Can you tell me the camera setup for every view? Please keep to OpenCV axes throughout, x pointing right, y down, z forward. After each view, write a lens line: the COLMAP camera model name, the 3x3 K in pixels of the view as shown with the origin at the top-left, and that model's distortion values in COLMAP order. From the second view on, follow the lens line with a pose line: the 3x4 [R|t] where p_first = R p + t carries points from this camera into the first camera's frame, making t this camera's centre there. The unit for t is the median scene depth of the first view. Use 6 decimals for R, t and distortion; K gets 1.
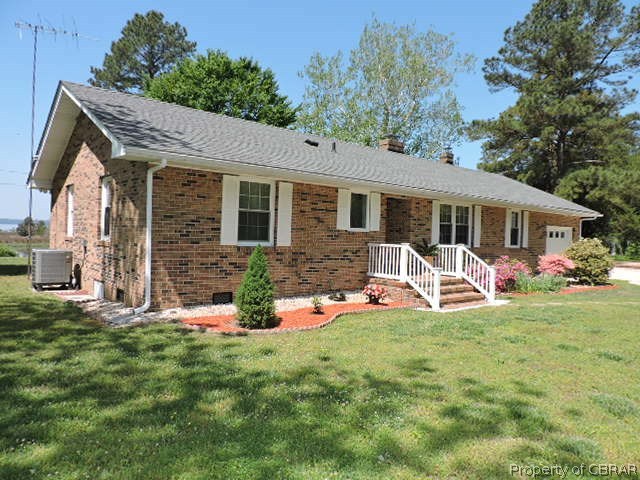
lens RADIAL K [[455.1, 0, 322.6], [0, 455.1, 241.0], [0, 0, 1]] dist [-0.004696, -0.002521]
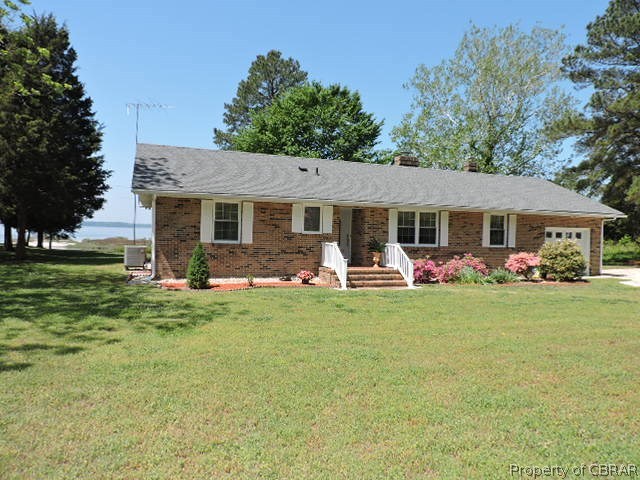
lens RADIAL K [[455.1, 0, 316.7], [0, 455.1, 238.3], [0, 0, 1]] dist [-0.004696, -0.002521]
pose [[0.940211, -0.004329, -0.340564, 0.433748], [-0.000508, 0.999900, -0.014114, 0.010124], [0.340591, 0.013443, 0.940115, -0.236011]]
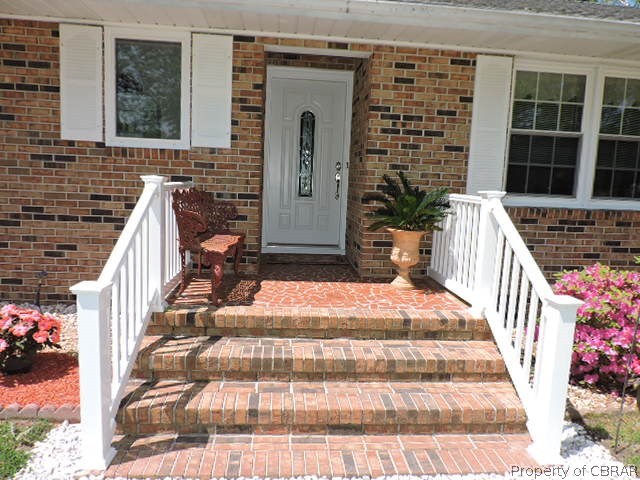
lens RADIAL K [[455.1, 0, 321.6], [0, 455.1, 239.2], [0, 0, 1]] dist [-0.004696, -0.002521]
pose [[0.820314, 0.072509, -0.567298, 0.308384], [-0.023494, 0.995365, 0.093251, 0.011039], [0.571431, -0.063167, 0.818216, 0.593727]]
